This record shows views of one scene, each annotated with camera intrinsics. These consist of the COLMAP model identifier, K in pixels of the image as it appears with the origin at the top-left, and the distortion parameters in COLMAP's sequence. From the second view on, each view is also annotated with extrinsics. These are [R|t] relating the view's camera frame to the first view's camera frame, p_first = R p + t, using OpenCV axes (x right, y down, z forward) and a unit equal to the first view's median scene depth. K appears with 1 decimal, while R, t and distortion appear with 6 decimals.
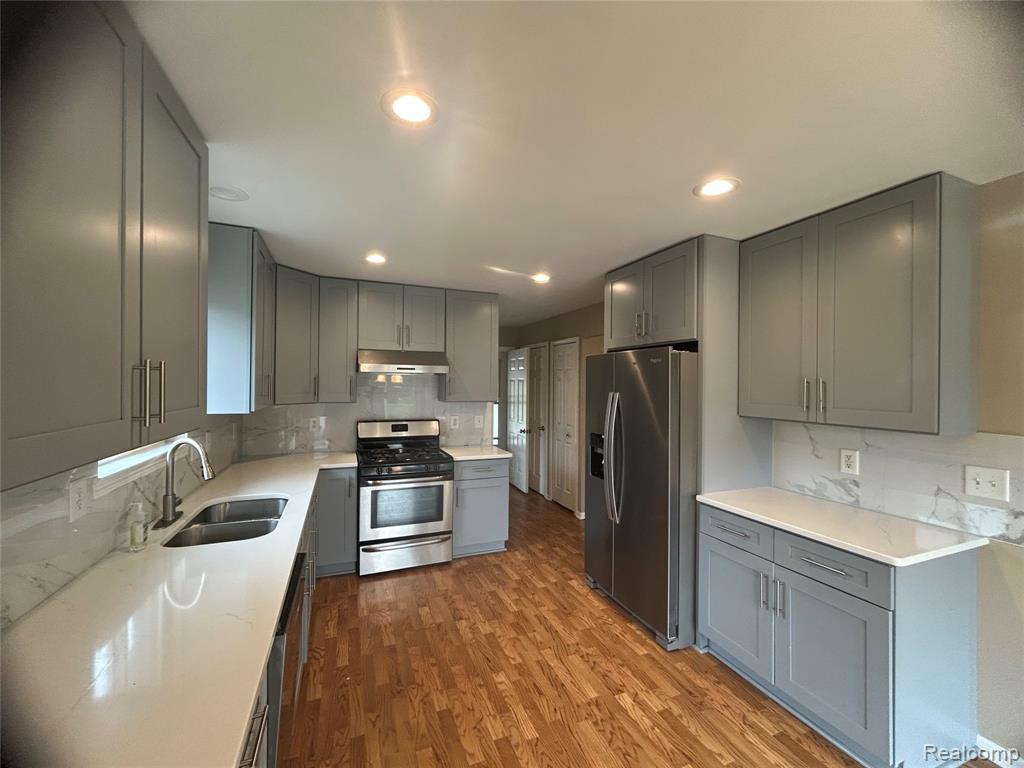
lens RADIAL K [[413.9, 0, 510.9], [0, 413.9, 385.3], [0, 0, 1]] dist [0.000287, -0.000594]
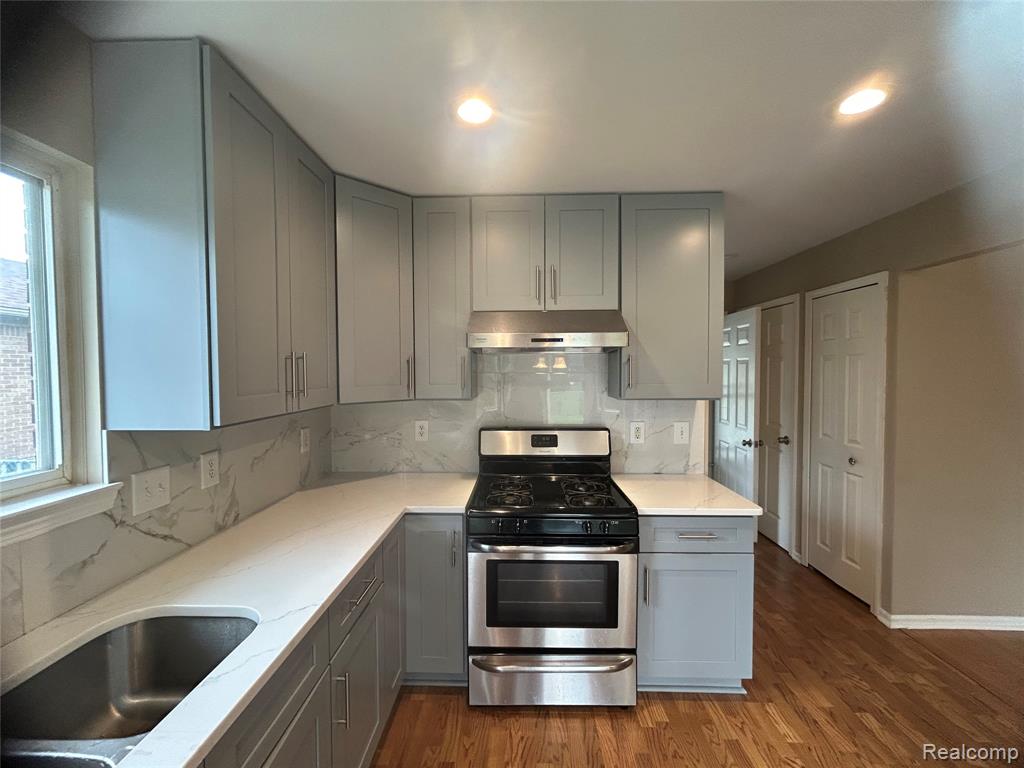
lens RADIAL K [[413.9, 0, 511.7], [0, 413.9, 382.9], [0, 0, 1]] dist [0.000287, -0.000594]
pose [[0.916066, -0.002143, -0.401022, -0.069284], [0.012468, 0.999655, 0.023138, 0.003341], [0.400834, -0.026196, 0.915776, 0.429814]]
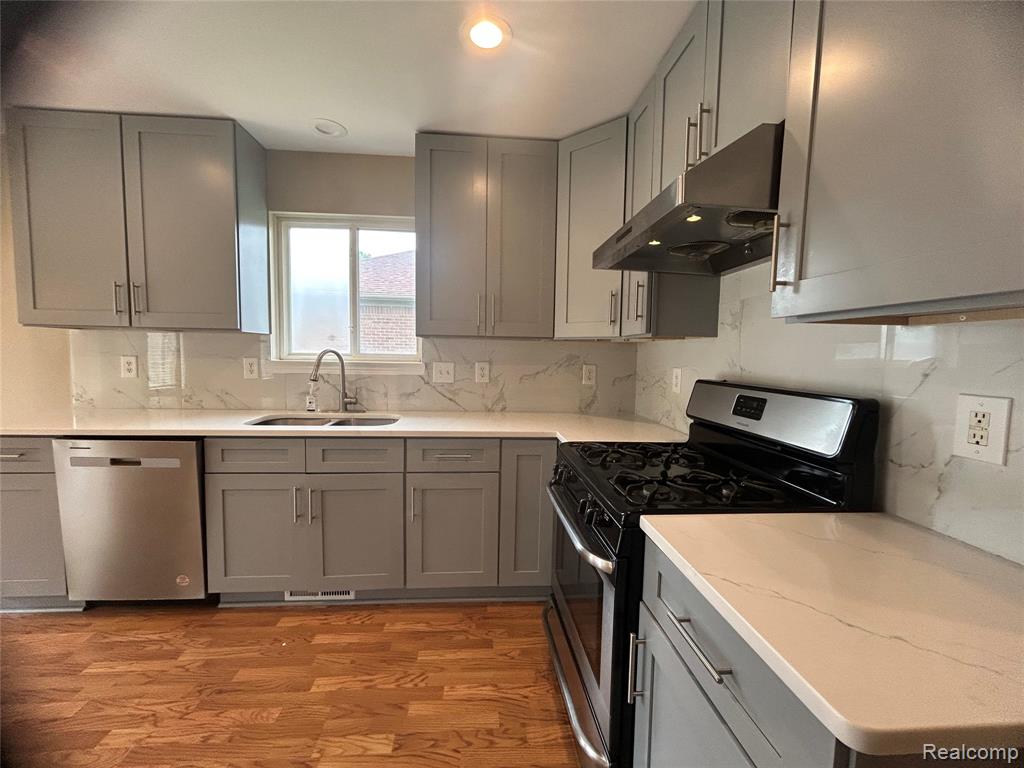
lens RADIAL K [[413.9, 0, 508.7], [0, 413.9, 380.7], [0, 0, 1]] dist [0.000287, -0.000594]
pose [[-0.297699, 0.049449, -0.953378, 0.132070], [-0.025512, 0.997889, 0.059724, 0.065289], [0.954319, 0.042102, -0.295809, 0.916437]]
